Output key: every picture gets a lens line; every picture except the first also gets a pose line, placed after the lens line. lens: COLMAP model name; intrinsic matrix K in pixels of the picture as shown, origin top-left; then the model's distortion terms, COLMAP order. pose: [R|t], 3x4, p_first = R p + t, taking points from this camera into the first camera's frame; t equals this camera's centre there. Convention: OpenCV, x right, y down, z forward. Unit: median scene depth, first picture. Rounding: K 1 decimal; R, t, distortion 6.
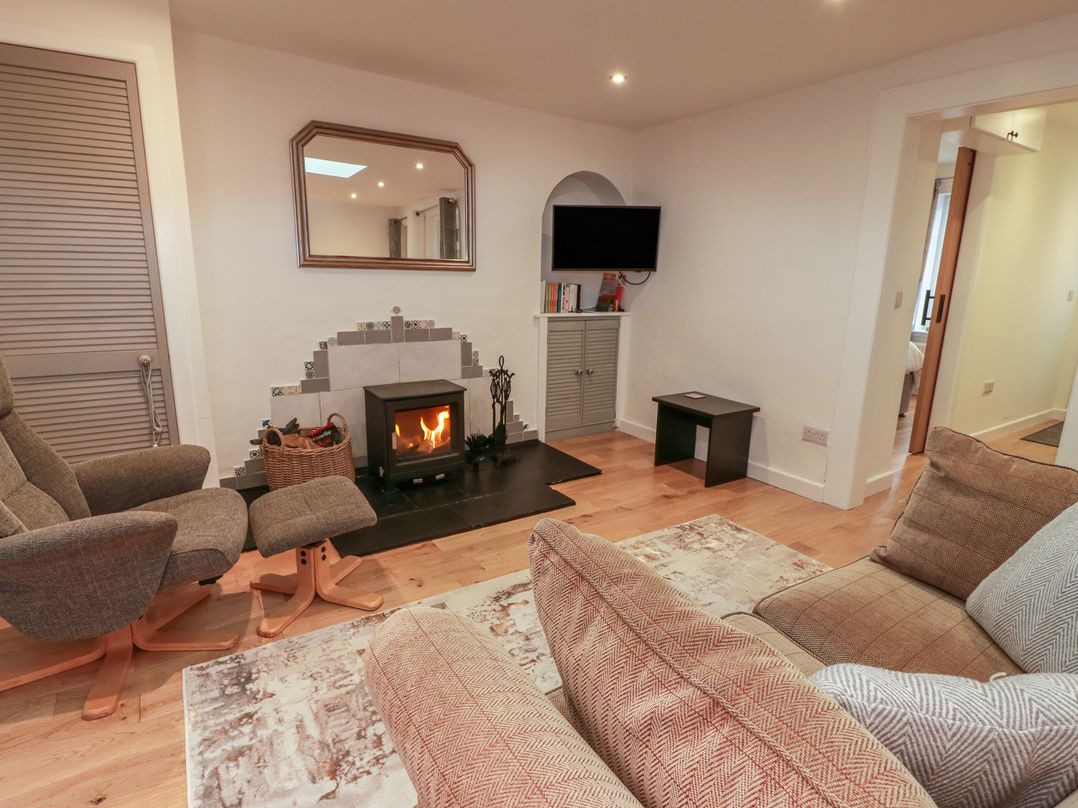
lens RADIAL K [[577.7, 0, 544.0], [0, 577.7, 401.9], [0, 0, 1]] dist [0.000710, -0.012302]
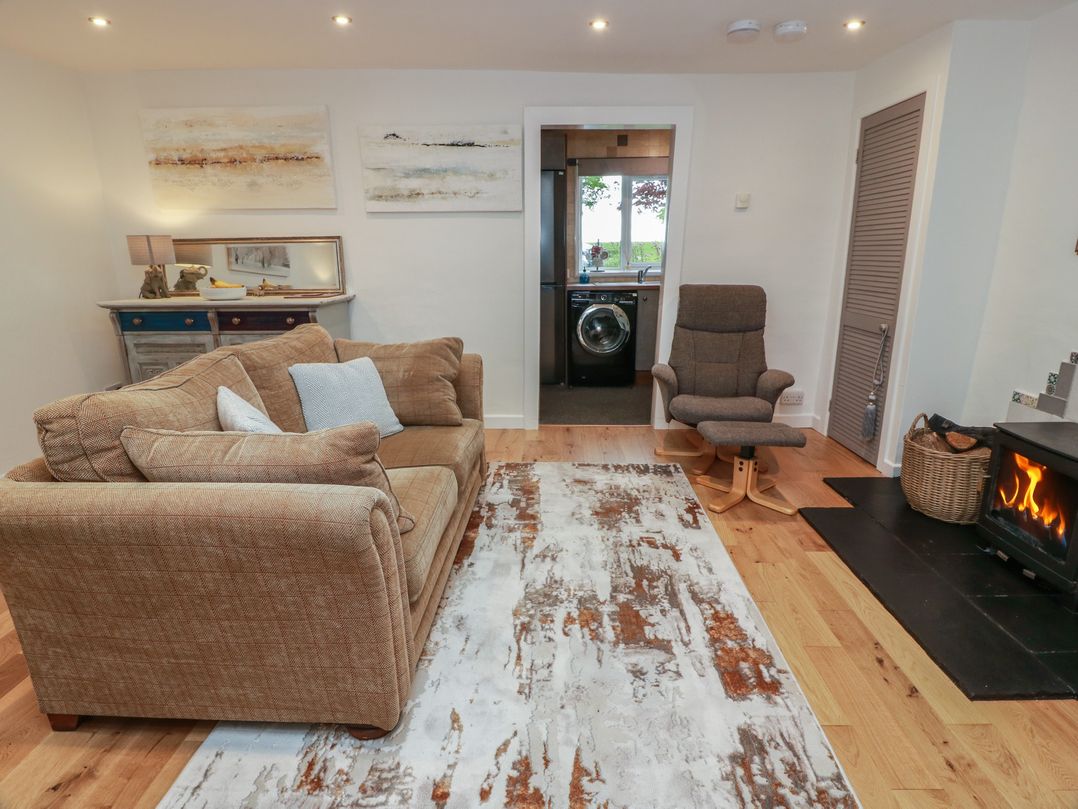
lens RADIAL K [[565.4, 0, 542.3], [0, 565.4, 404.0], [0, 0, 1]] dist [0.000825, -0.013579]
pose [[-0.571782, 0.198192, -0.796106, 0.587287], [-0.181878, 0.915613, 0.358572, -0.169784], [0.799991, 0.349819, -0.487485, 0.779552]]
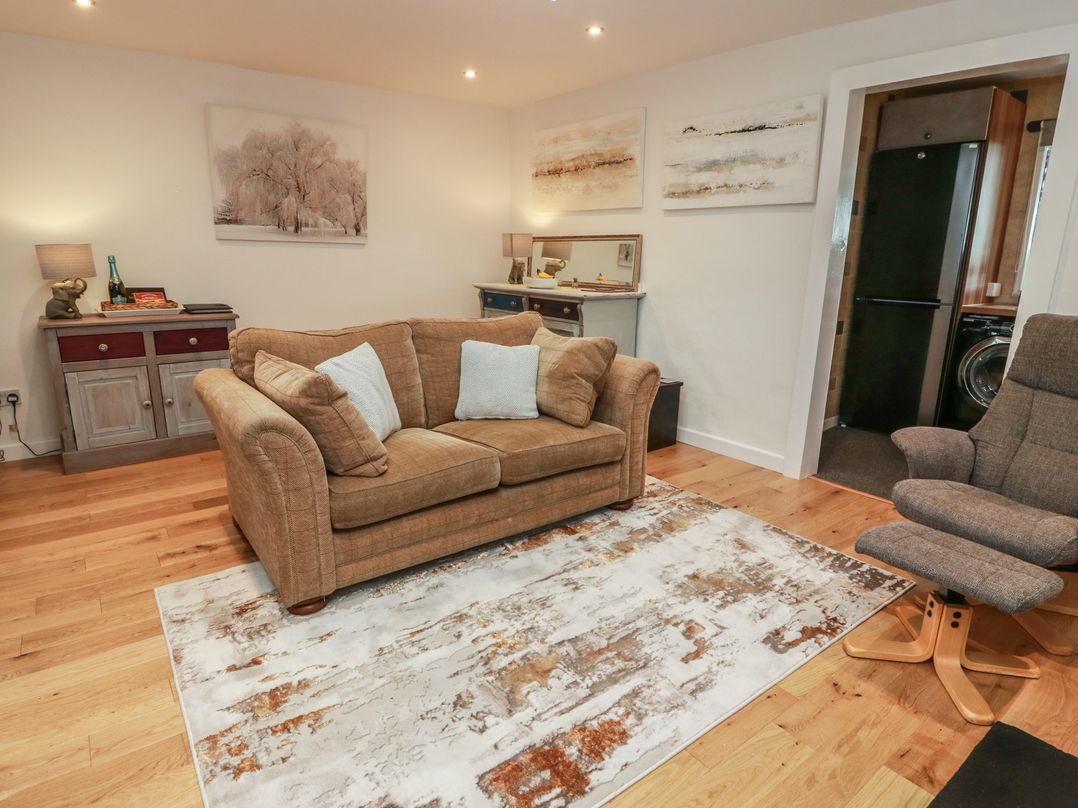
lens RADIAL K [[614.5, 0, 539.0], [0, 614.5, 404.0], [0, 0, 1]] dist [-0.003559, -0.002096]
pose [[-0.997086, -0.018293, -0.074055, 0.159227], [-0.049426, 0.894394, 0.444542, -0.232265], [0.058103, 0.446906, -0.892692, 1.032719]]
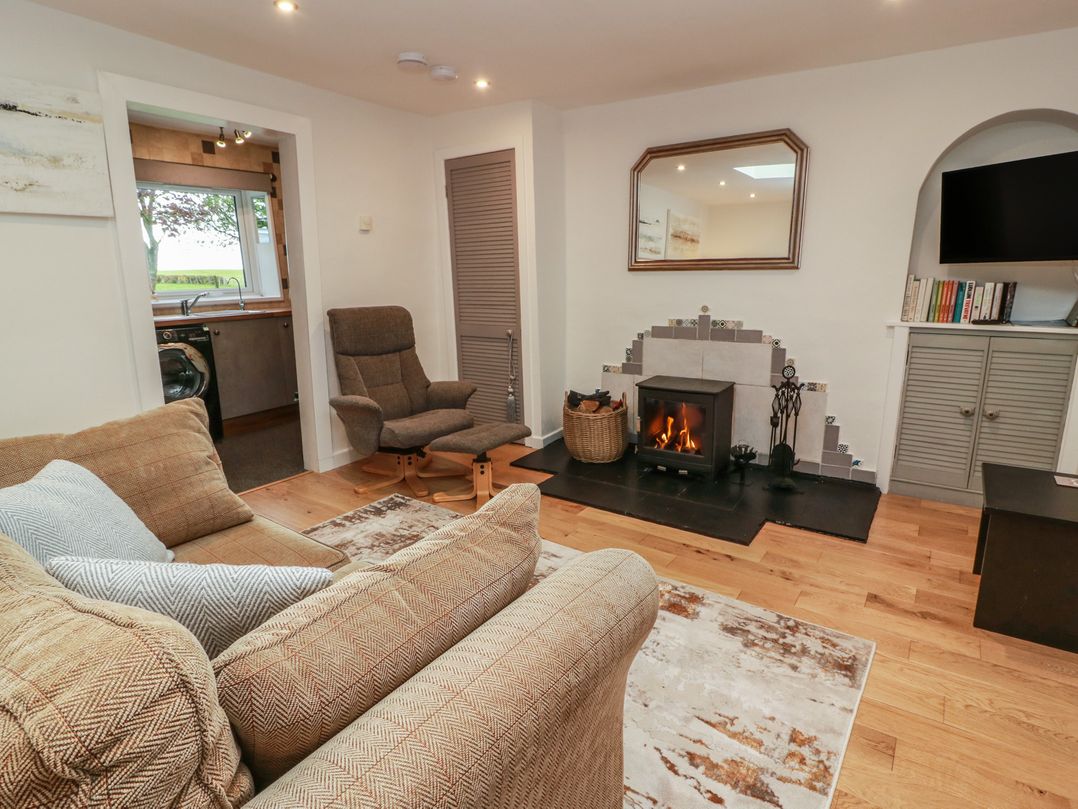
lens RADIAL K [[577.7, 0, 544.0], [0, 577.7, 402.4], [0, 0, 1]] dist [0.000710, -0.012302]
pose [[0.369402, 0.179160, -0.911836, 0.623144], [-0.178141, 0.976693, 0.119735, -0.068204], [0.912035, 0.118205, 0.392708, 0.349032]]
